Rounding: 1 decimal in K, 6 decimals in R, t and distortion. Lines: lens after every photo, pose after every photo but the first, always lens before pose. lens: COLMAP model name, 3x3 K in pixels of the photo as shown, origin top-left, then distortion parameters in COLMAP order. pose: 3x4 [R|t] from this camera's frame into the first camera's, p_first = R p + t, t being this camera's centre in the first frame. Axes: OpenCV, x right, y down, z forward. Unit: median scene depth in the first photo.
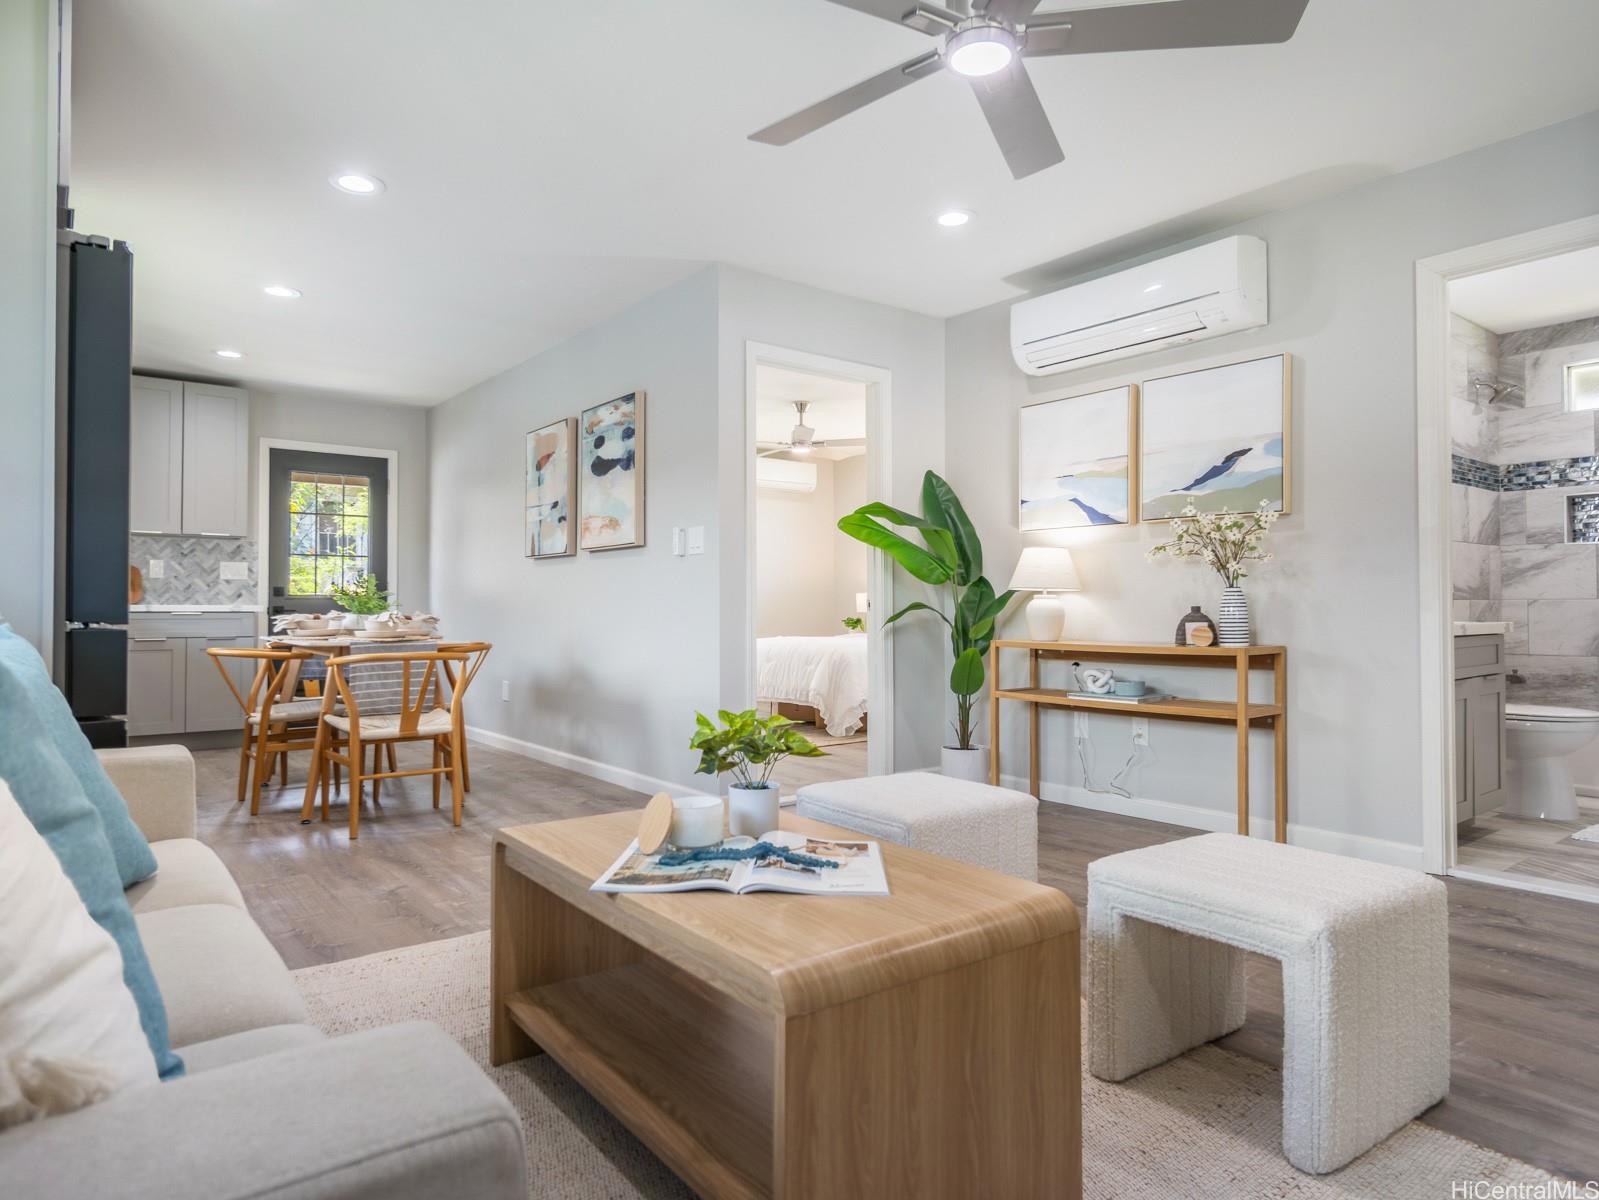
lens RADIAL K [[951.4, 0, 796.0], [0, 951.4, 588.1], [0, 0, 1]] dist [-0.001548, -0.000879]
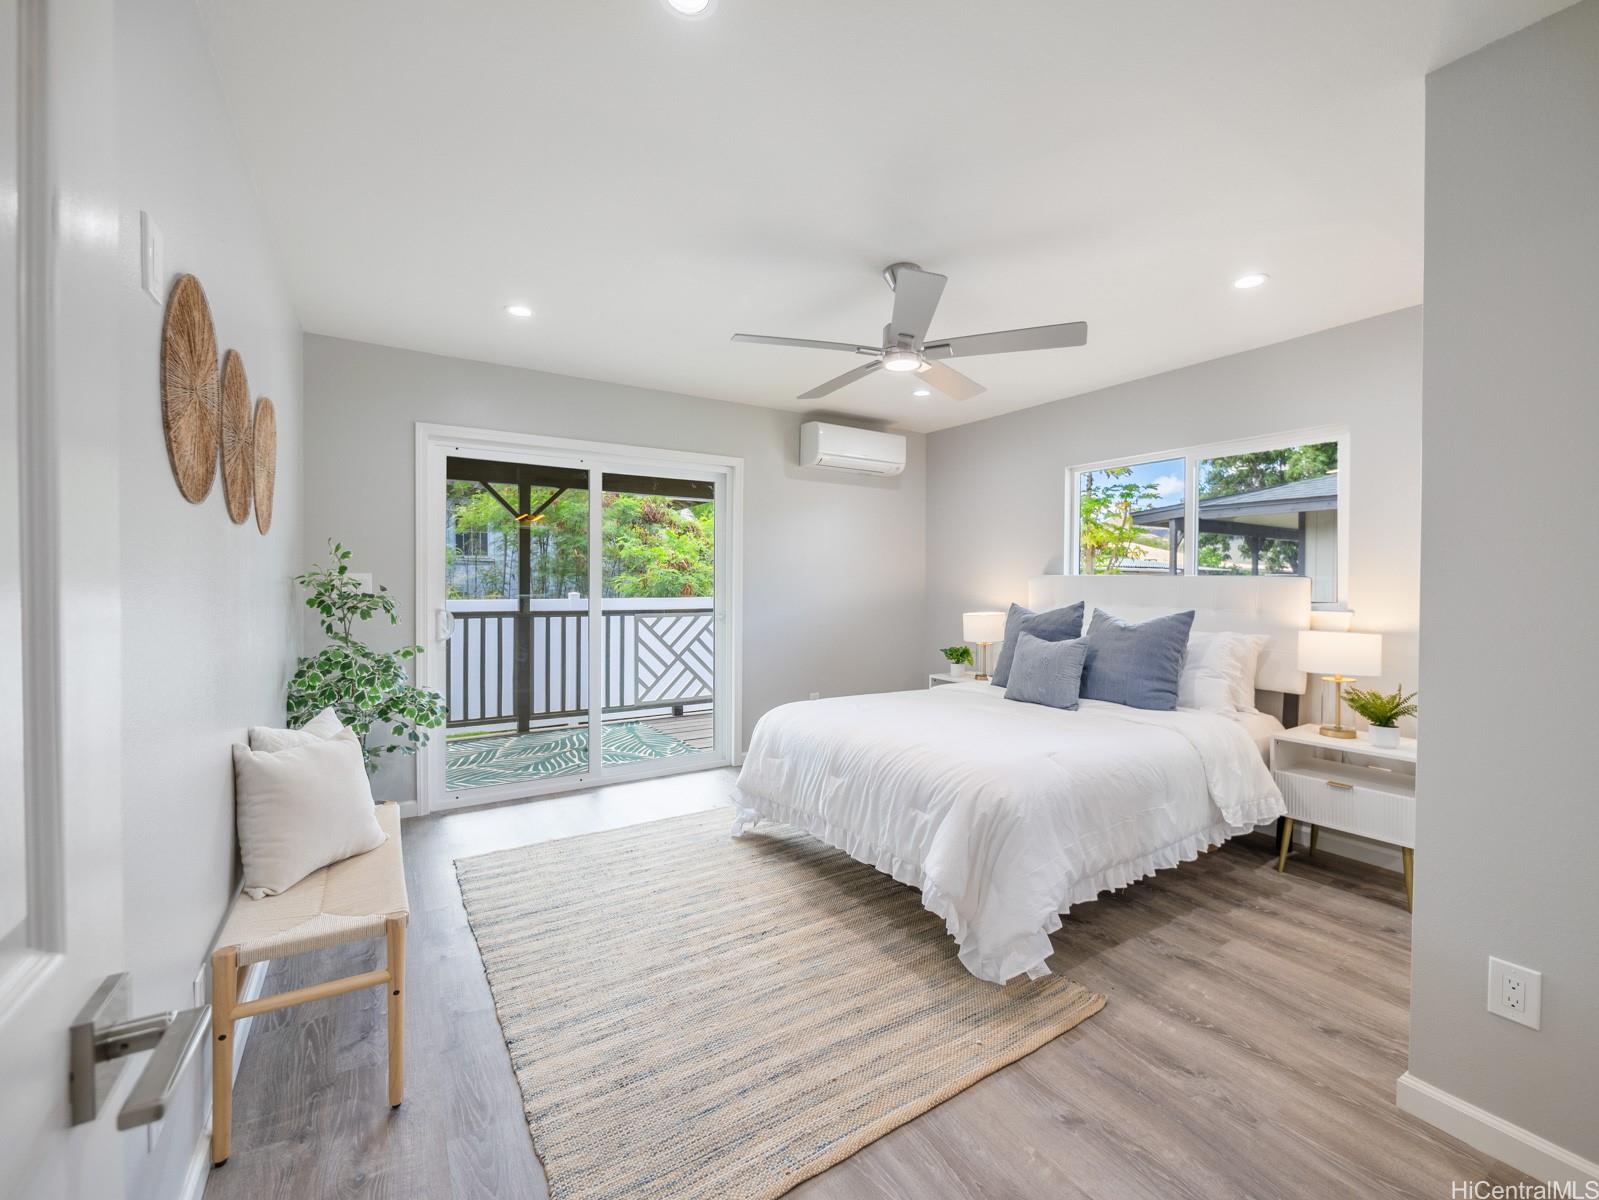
lens RADIAL K [[665.2, 0, 801.0], [0, 665.2, 588.4], [0, 0, 1]] dist [-0.011223, -0.000203]
pose [[0.995484, 0.008422, -0.094557, -0.024391], [-0.005847, 0.999606, 0.027470, -0.057991], [0.094751, -0.026793, 0.995140, 1.081642]]
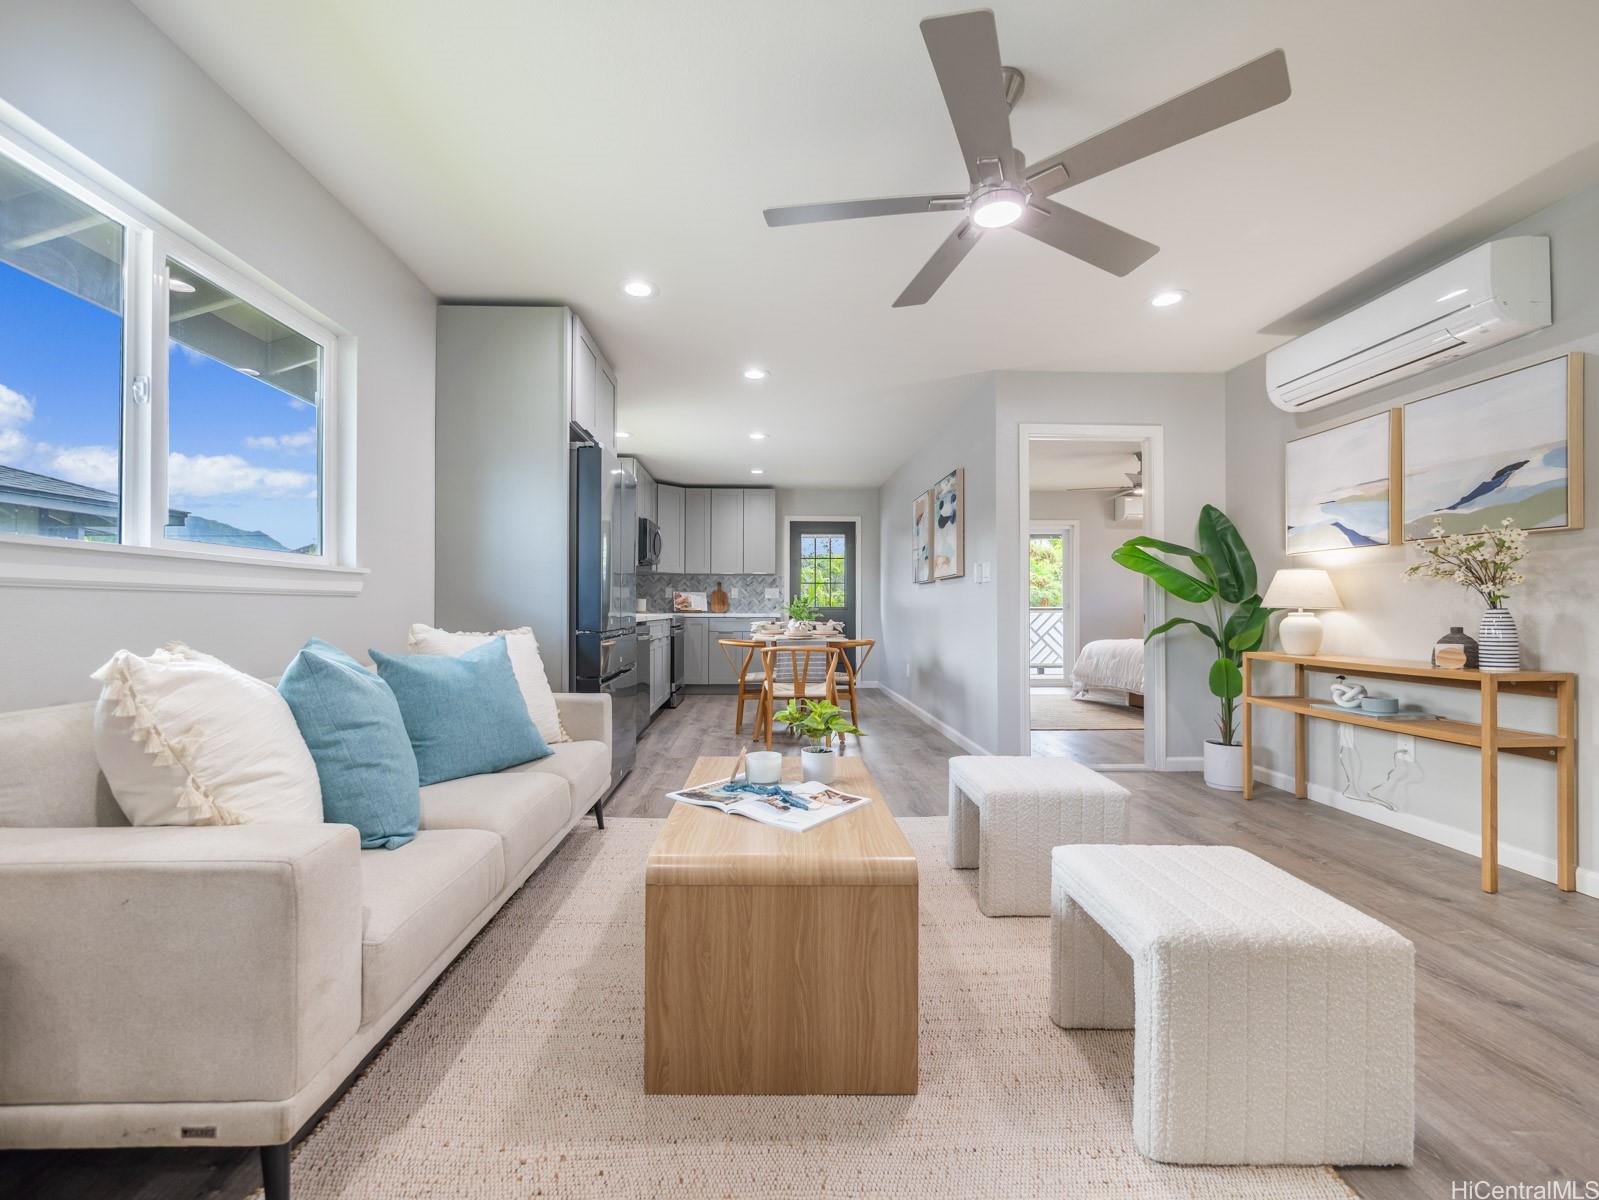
lens RADIAL K [[663.5, 0, 799.5], [0, 663.5, 600.0], [0, 0, 1]] dist [-0.009632, 0.000289]
pose [[0.817830, -0.004907, -0.575440, 0.233445], [0.009117, 0.999949, 0.004431, -0.016593], [0.575388, -0.008870, 0.817832, 0.047842]]
